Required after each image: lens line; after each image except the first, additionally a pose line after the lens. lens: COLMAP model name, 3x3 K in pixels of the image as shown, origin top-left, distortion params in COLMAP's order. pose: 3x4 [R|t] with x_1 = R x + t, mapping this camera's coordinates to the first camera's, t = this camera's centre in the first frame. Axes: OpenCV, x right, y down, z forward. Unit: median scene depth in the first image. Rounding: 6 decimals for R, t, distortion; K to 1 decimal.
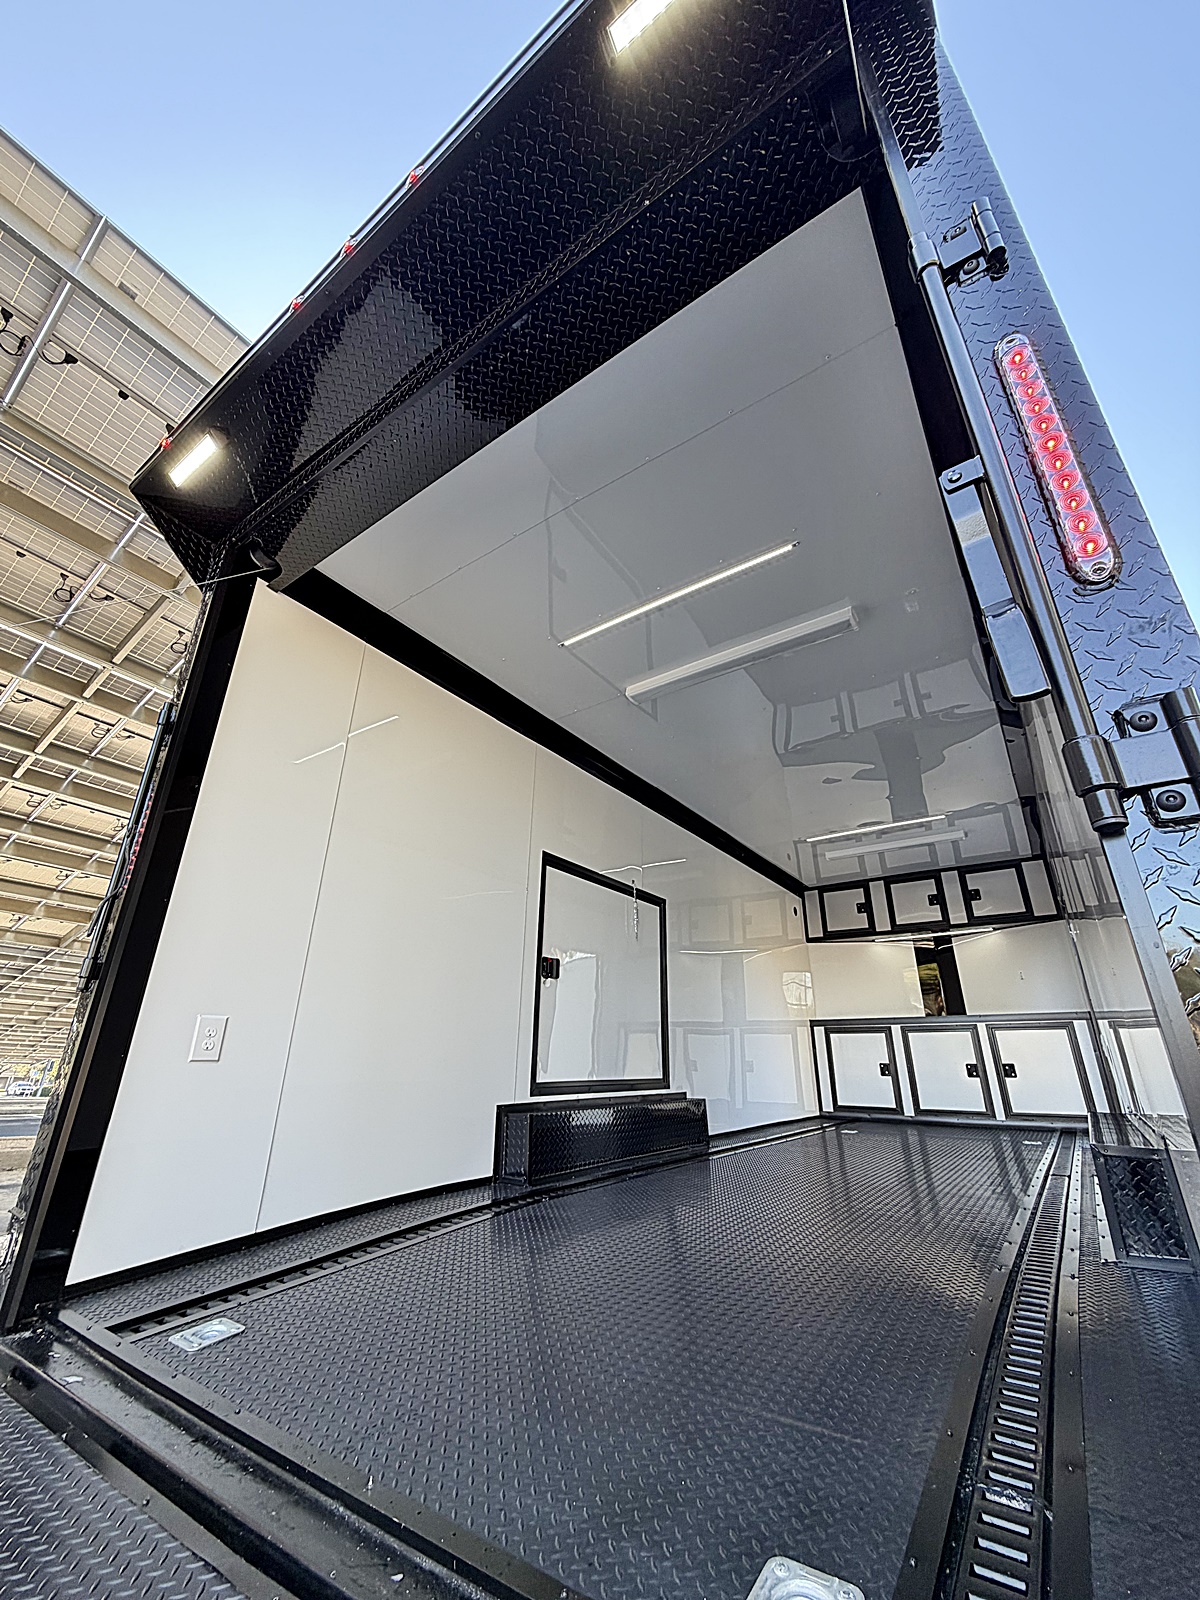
lens RADIAL K [[638.5, 0, 602.2], [0, 638.5, 792.8], [0, 0, 1]] dist [0.000150, 0.000045]
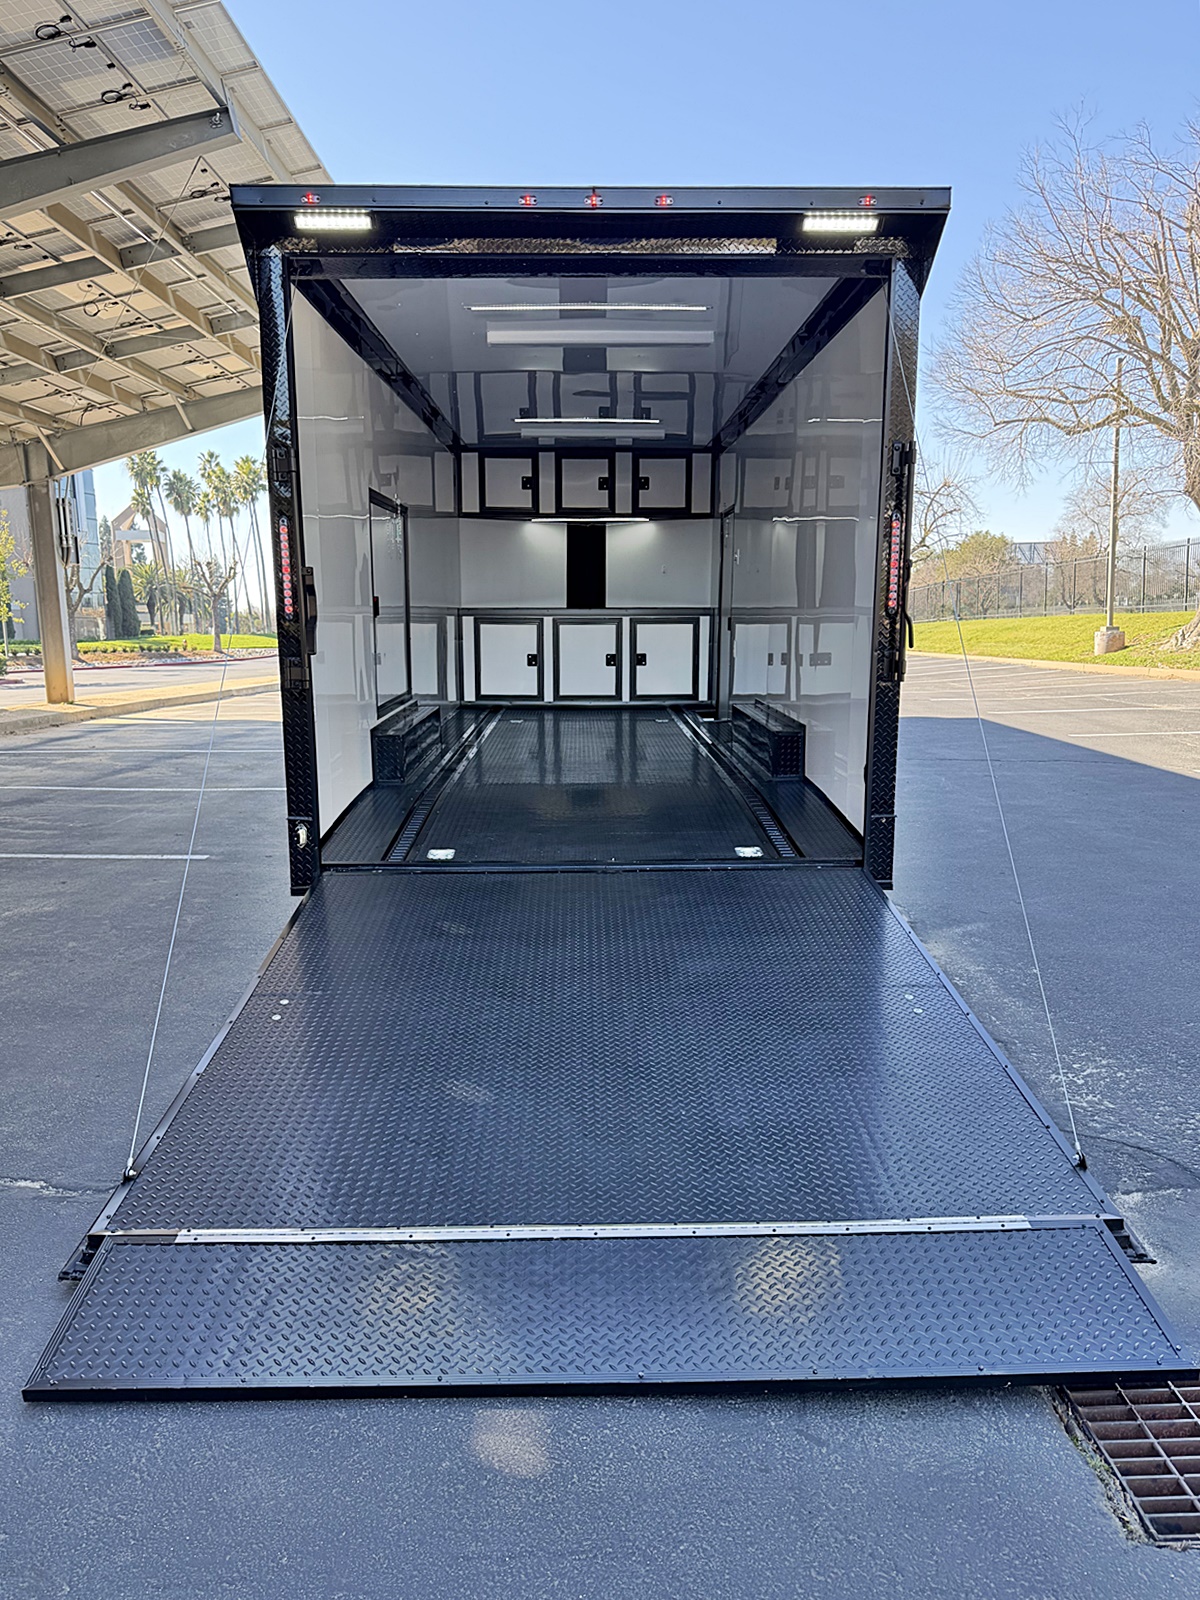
lens RADIAL K [[1152.0, 0, 597.9], [0, 1152.0, 810.0], [0, 0, 1]] dist [0.125528, -0.200125]
pose [[0.812740, -0.111625, 0.571833, -0.513540], [-0.221459, 0.848622, 0.480413, -0.244804], [-0.538897, -0.517089, 0.664989, -0.352466]]
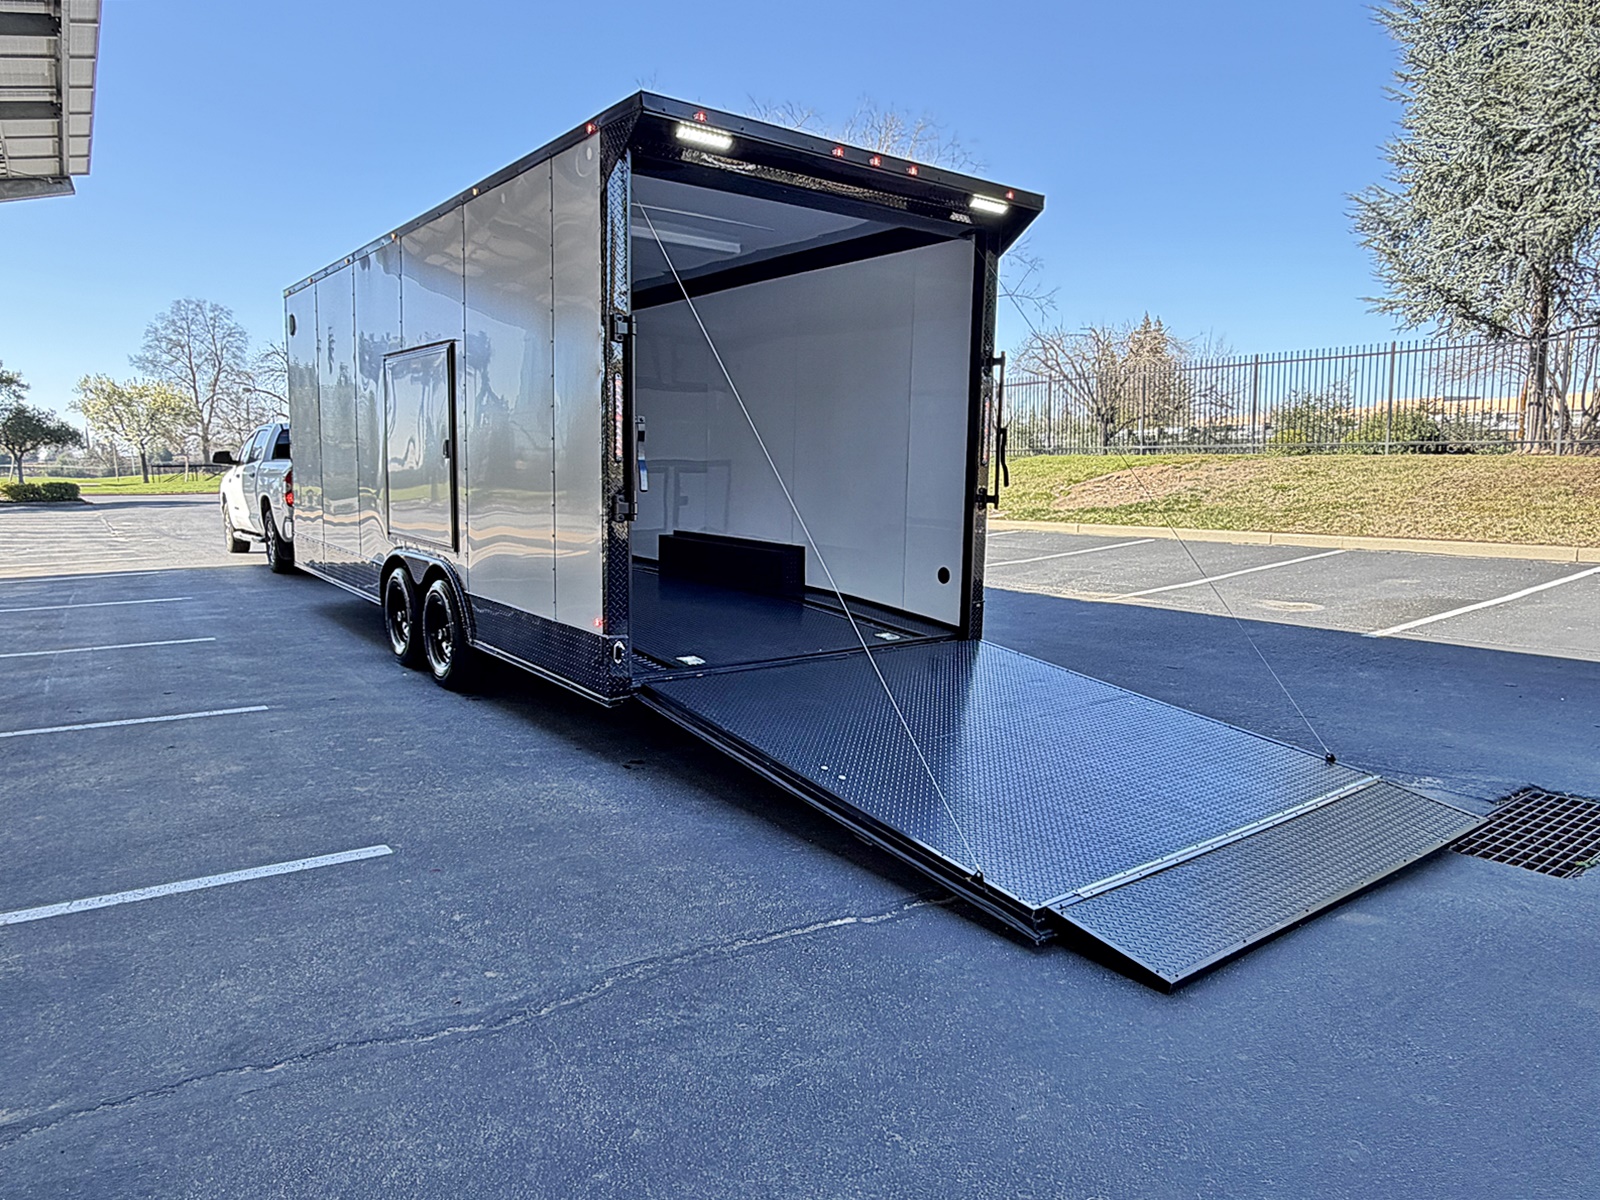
lens RADIAL K [[1016.2, 0, 800.0], [0, 1016.2, 600.0], [0, 0, 1]] dist [0.001704, 0.001500]
pose [[0.313950, -0.129931, 0.940507, -0.898994], [-0.385581, 0.887776, 0.251357, -0.092983], [-0.867619, -0.441555, 0.228619, -0.016411]]
